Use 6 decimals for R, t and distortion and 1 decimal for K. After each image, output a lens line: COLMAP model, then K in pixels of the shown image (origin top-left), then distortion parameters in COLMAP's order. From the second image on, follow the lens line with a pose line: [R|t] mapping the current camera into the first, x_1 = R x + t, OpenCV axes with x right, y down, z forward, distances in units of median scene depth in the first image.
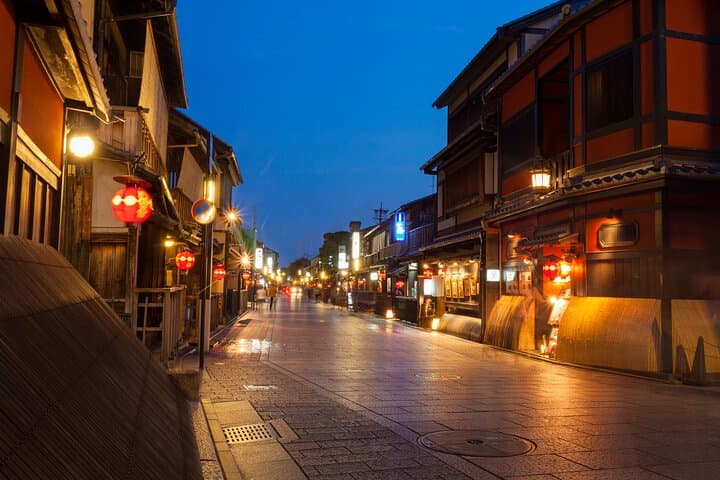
lens RADIAL K [[656.8, 0, 360.0], [0, 656.8, 240.0], [0, 0, 1]] dist [-0.000830, -0.000691]
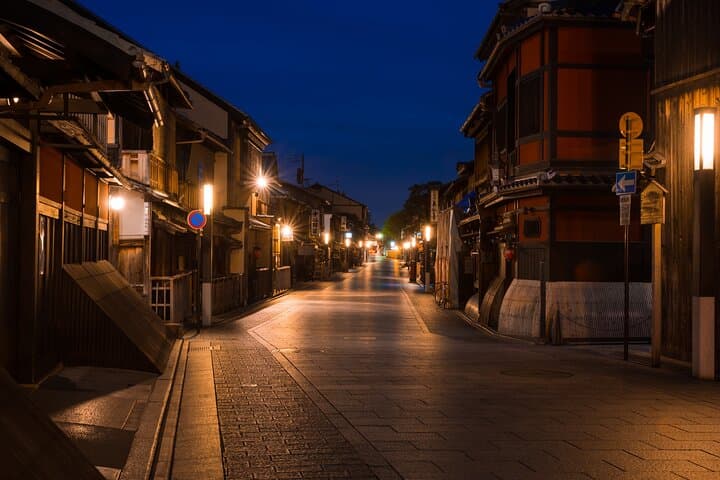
lens RADIAL K [[1076.0, 0, 360.0], [0, 1076.0, 240.0], [0, 0, 1]] dist [0.009892, 0.010011]
pose [[0.989379, -0.012617, -0.144813, 0.448347], [0.020982, 0.998189, 0.056377, -0.128244], [0.143840, -0.058817, 0.987852, -1.237078]]
